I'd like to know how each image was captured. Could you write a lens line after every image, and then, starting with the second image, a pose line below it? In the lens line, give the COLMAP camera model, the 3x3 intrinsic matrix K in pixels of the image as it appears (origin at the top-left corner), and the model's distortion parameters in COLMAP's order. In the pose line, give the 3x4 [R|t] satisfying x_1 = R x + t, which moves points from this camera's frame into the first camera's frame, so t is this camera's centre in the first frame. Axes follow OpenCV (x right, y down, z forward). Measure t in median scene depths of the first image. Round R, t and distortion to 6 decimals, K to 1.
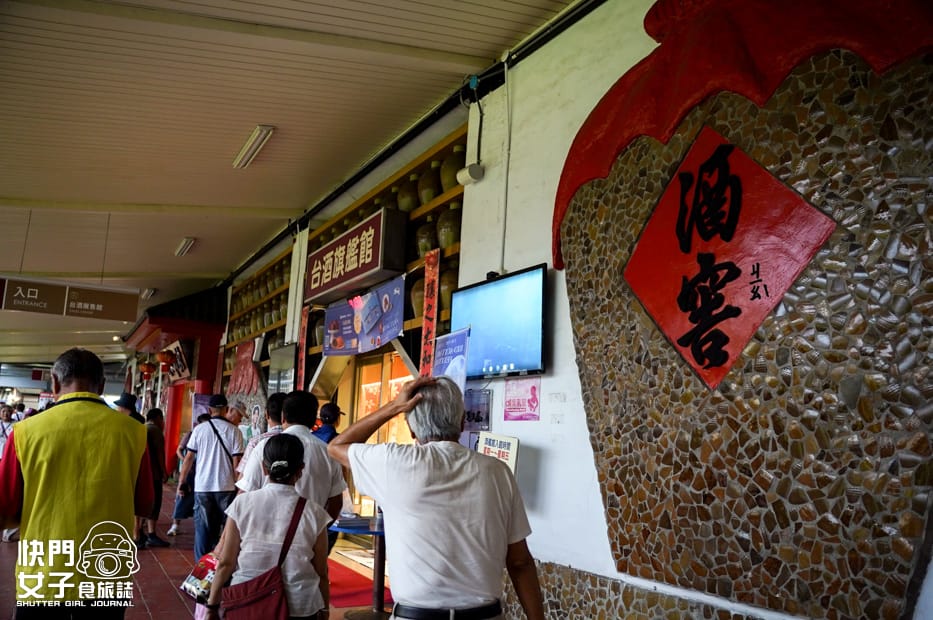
lens RADIAL K [[736.8, 0, 470.1], [0, 736.8, 298.1], [0, 0, 1]] dist [-0.206670, 0.127767]
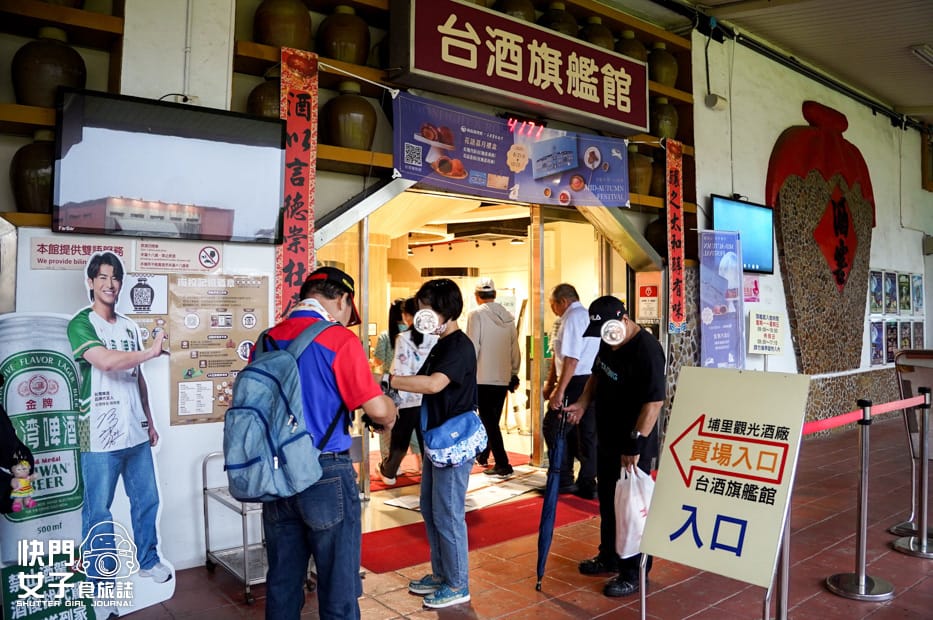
lens RADIAL K [[736.8, 0, 470.1], [0, 736.8, 298.1], [0, 0, 1]] dist [-0.206670, 0.127767]
pose [[-0.147909, -0.029557, 0.988559, -1.113493], [-0.201119, 0.979566, -0.000804, 0.233189], [-0.968336, -0.198937, -0.150832, 1.502124]]
